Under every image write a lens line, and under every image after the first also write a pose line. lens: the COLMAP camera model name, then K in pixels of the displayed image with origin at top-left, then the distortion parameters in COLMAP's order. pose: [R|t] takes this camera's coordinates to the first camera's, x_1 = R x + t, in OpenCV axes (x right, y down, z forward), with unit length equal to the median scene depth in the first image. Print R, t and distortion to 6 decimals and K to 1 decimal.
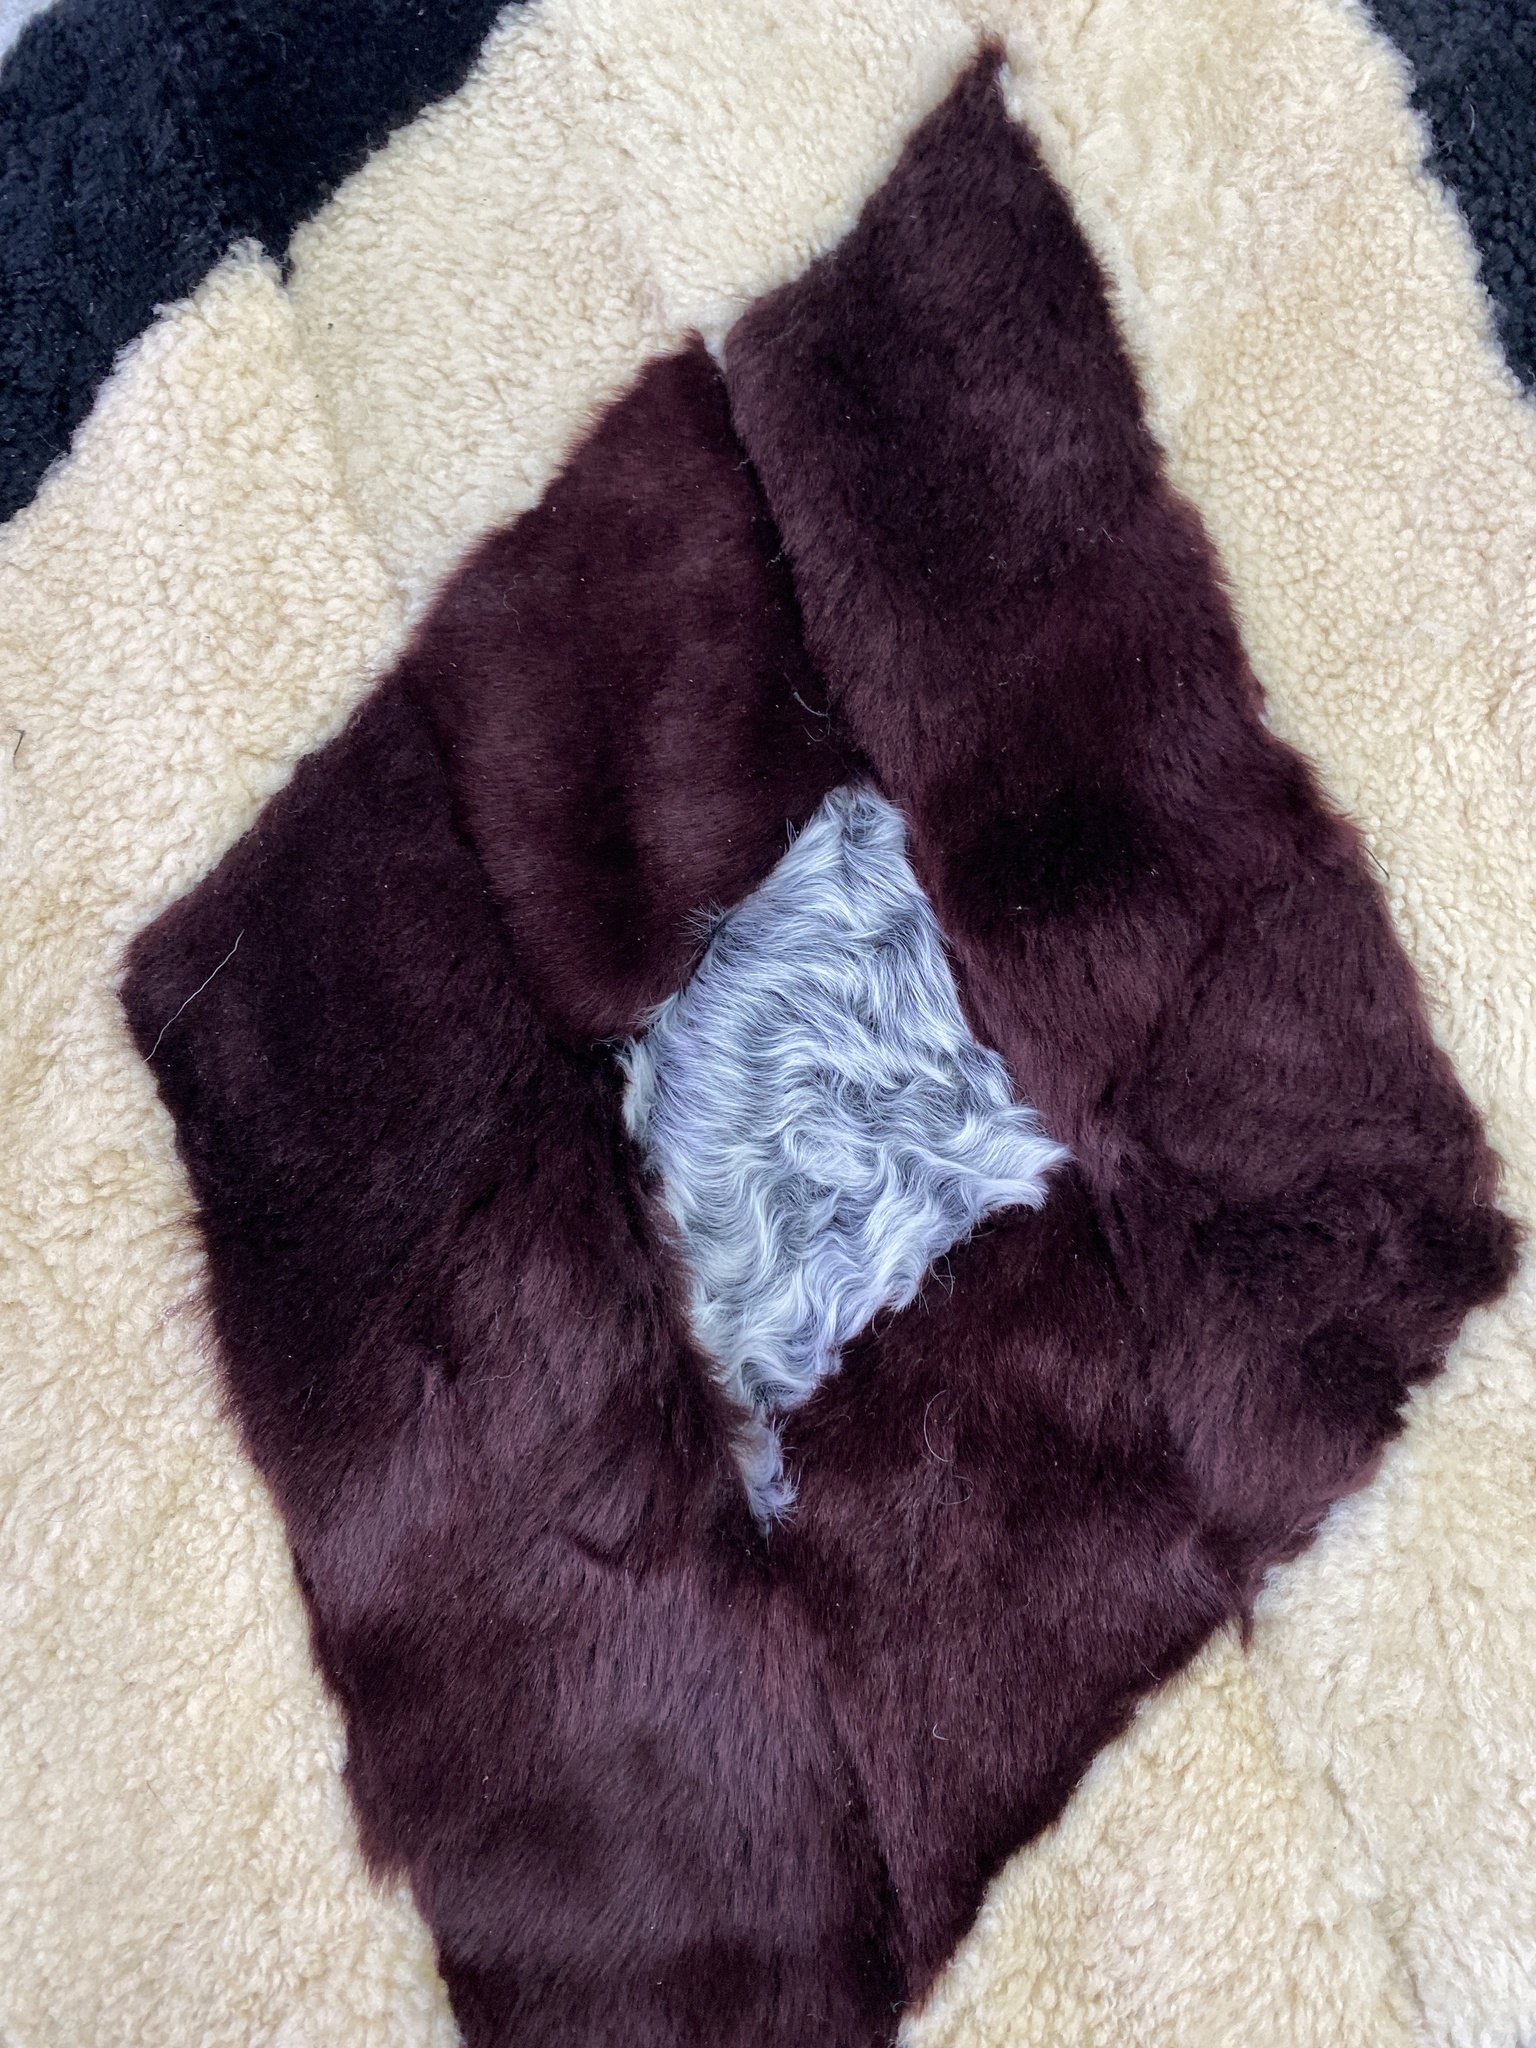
lens RADIAL K [[1539.1, 0, 768.3], [0, 1539.1, 1019.7], [0, 0, 1]] dist [0.029349, -0.029471]
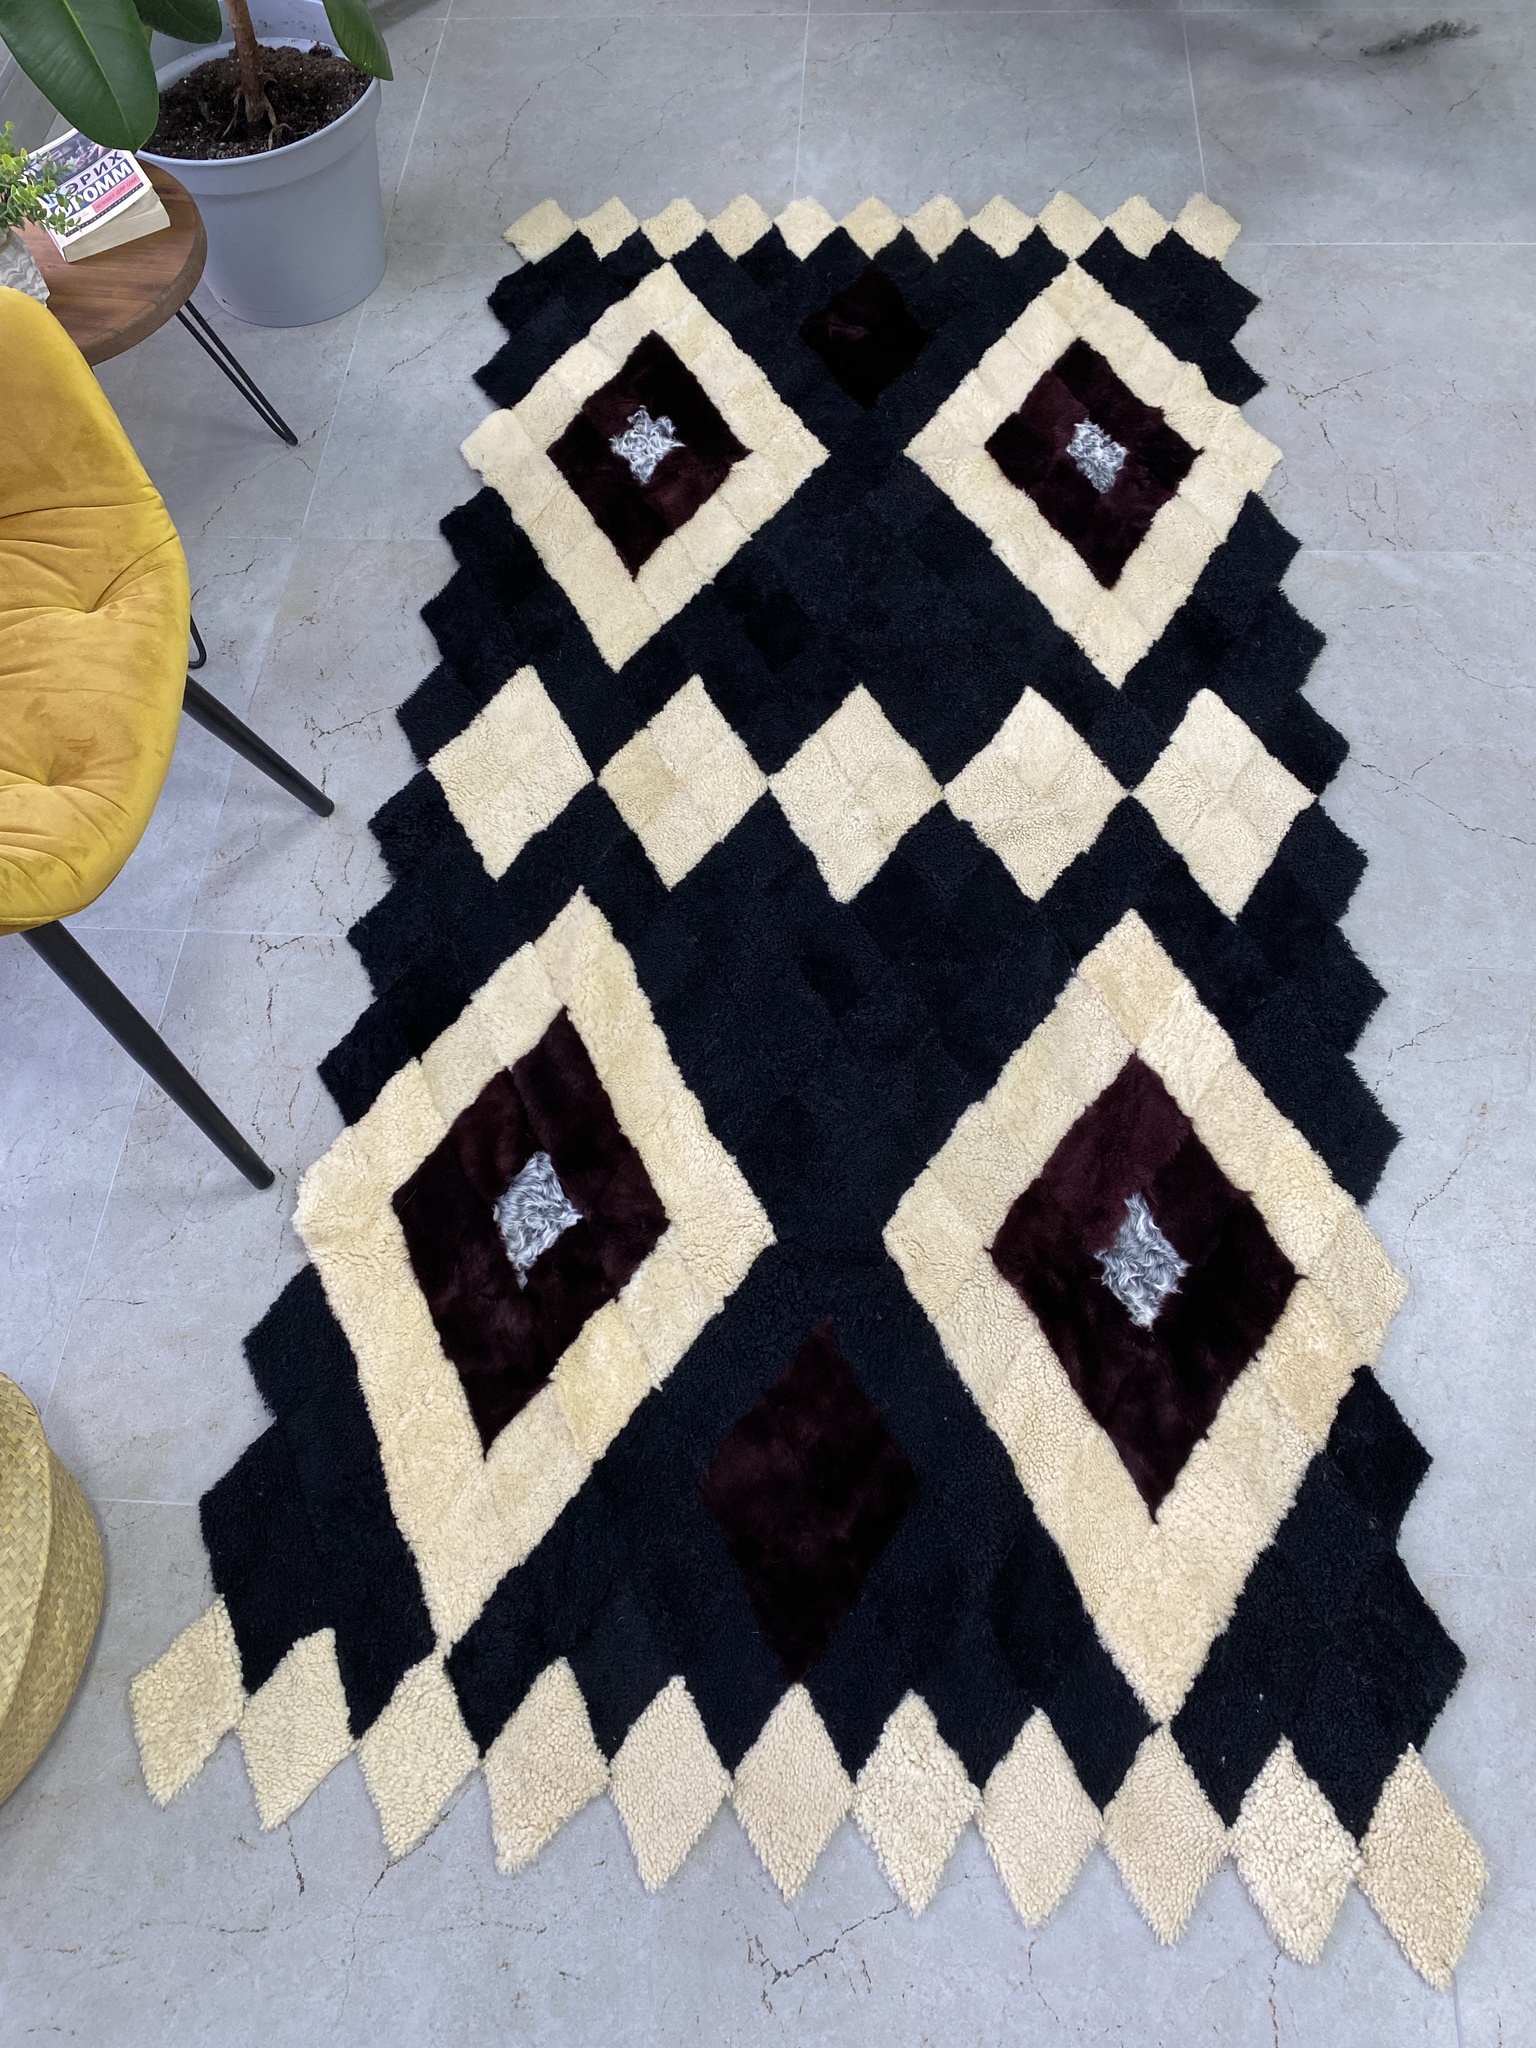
lens RADIAL K [[1539.1, 0, 751.8], [0, 1539.1, 1018.3], [0, 0, 1]] dist [0.029349, -0.029471]
pose [[0.996049, -0.087665, 0.014218, 0.703975], [0.086768, 0.926462, -0.366252, 1.325140], [0.018934, 0.366038, 0.930407, -3.742702]]
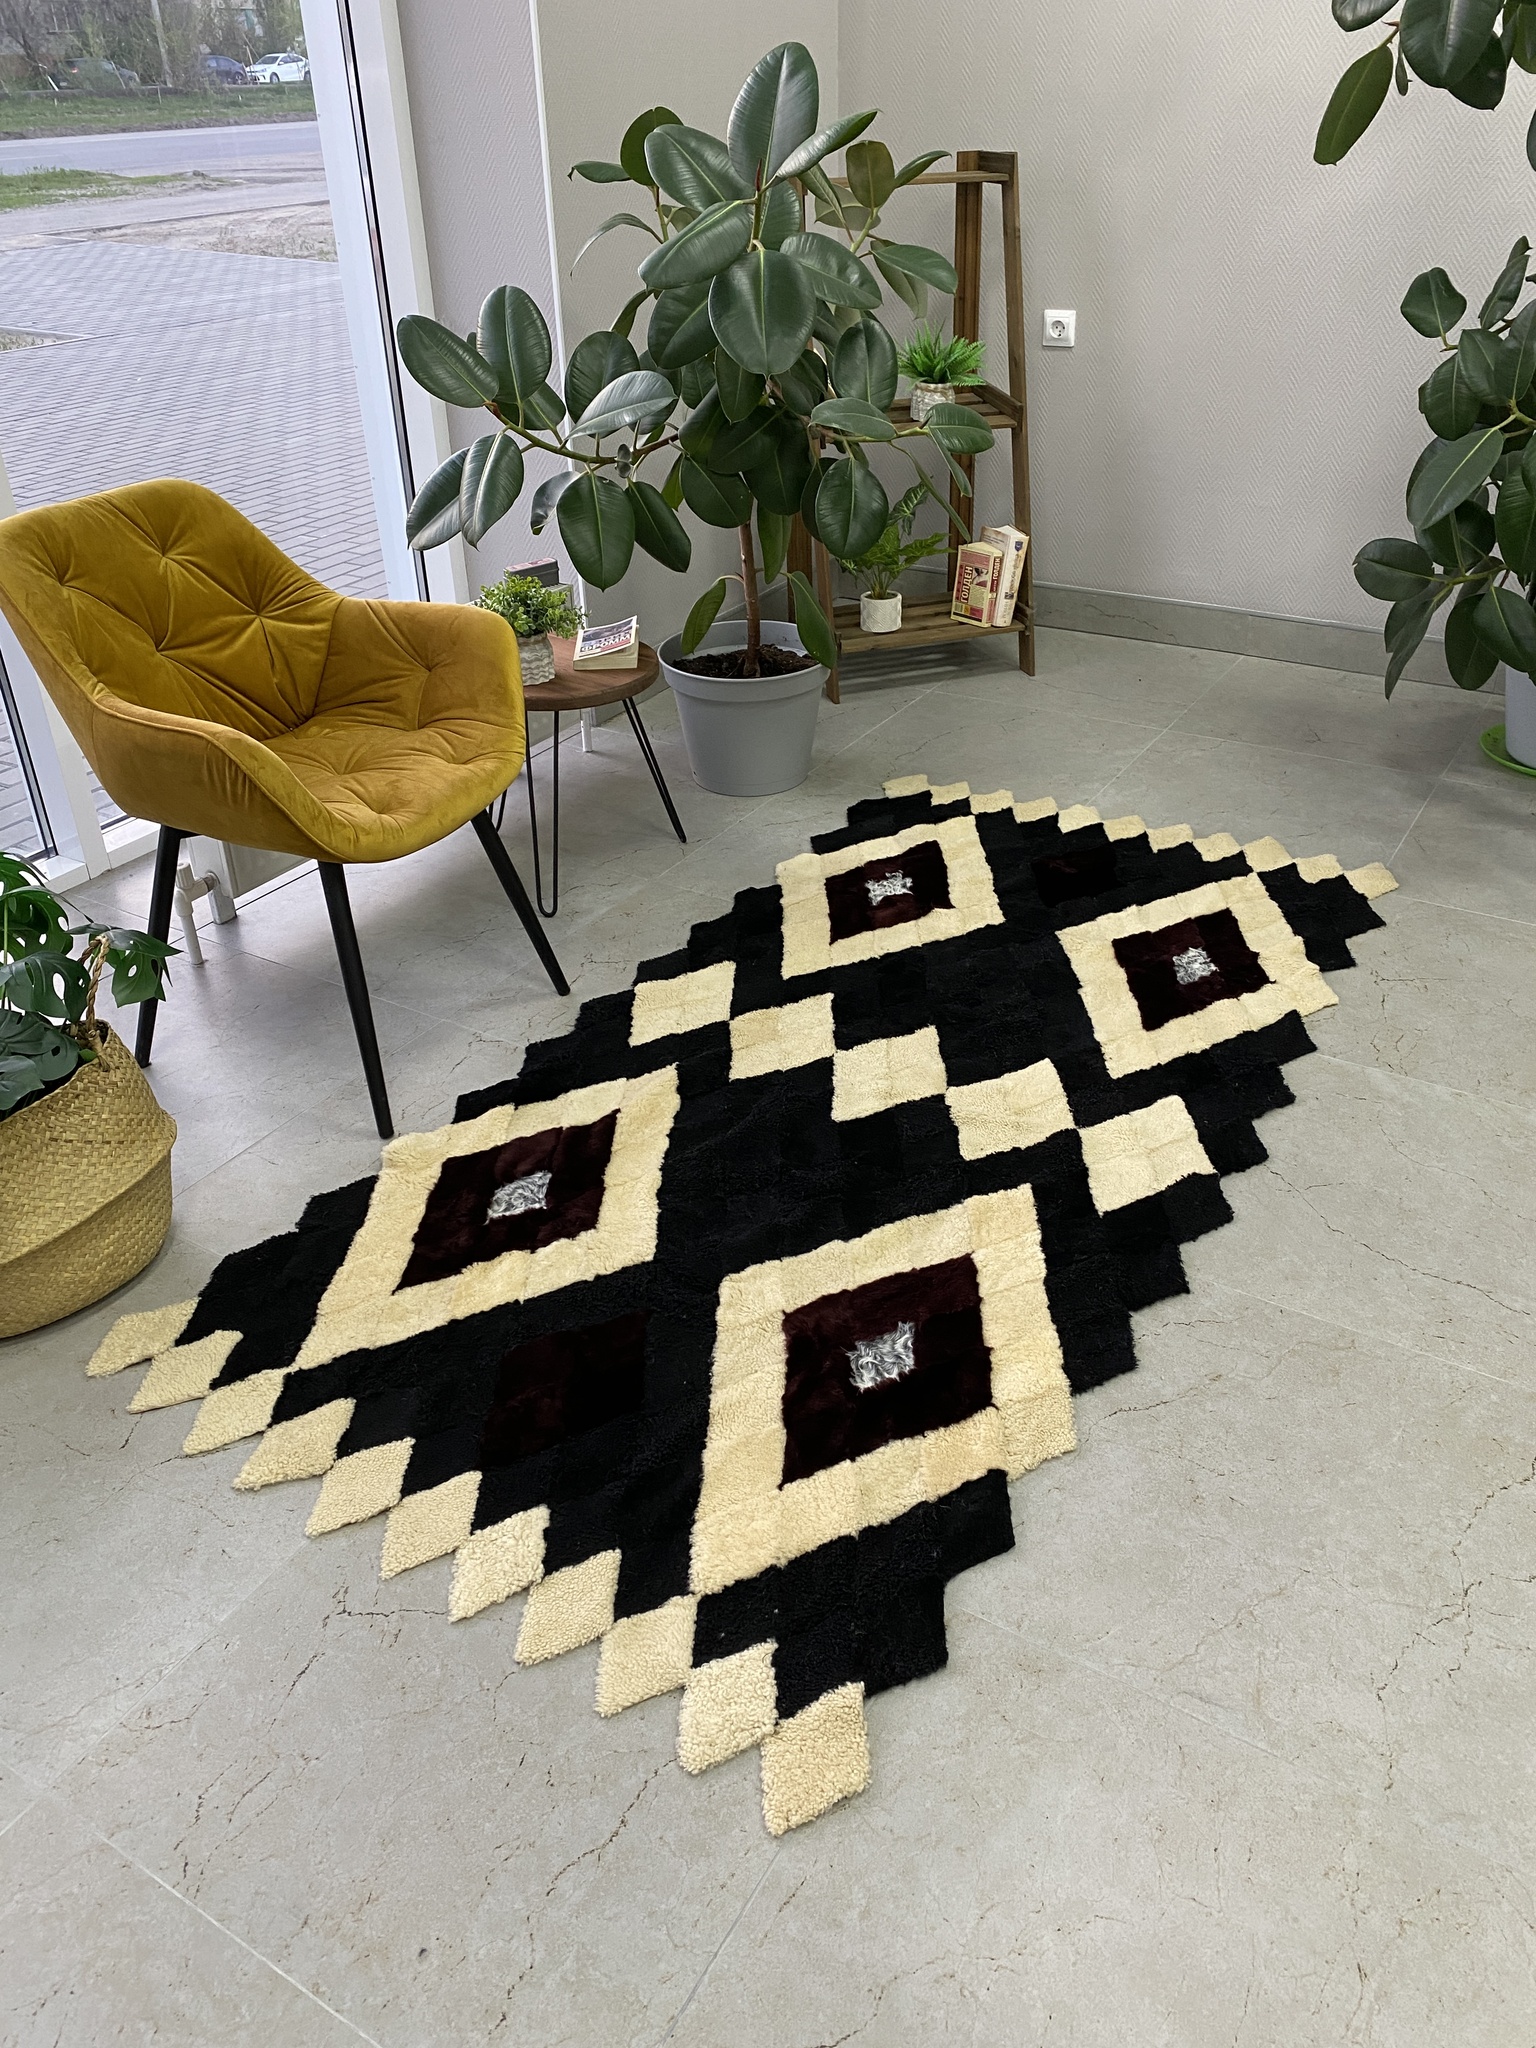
lens RADIAL K [[1539.1, 0, 752.9], [0, 1539.1, 1019.4], [0, 0, 1]] dist [0.029349, -0.029471]
pose [[0.916054, 0.199213, -0.348079, 3.227111], [-0.394343, 0.605524, -0.691256, 3.923272], [0.073063, 0.770490, 0.633251, -3.906070]]
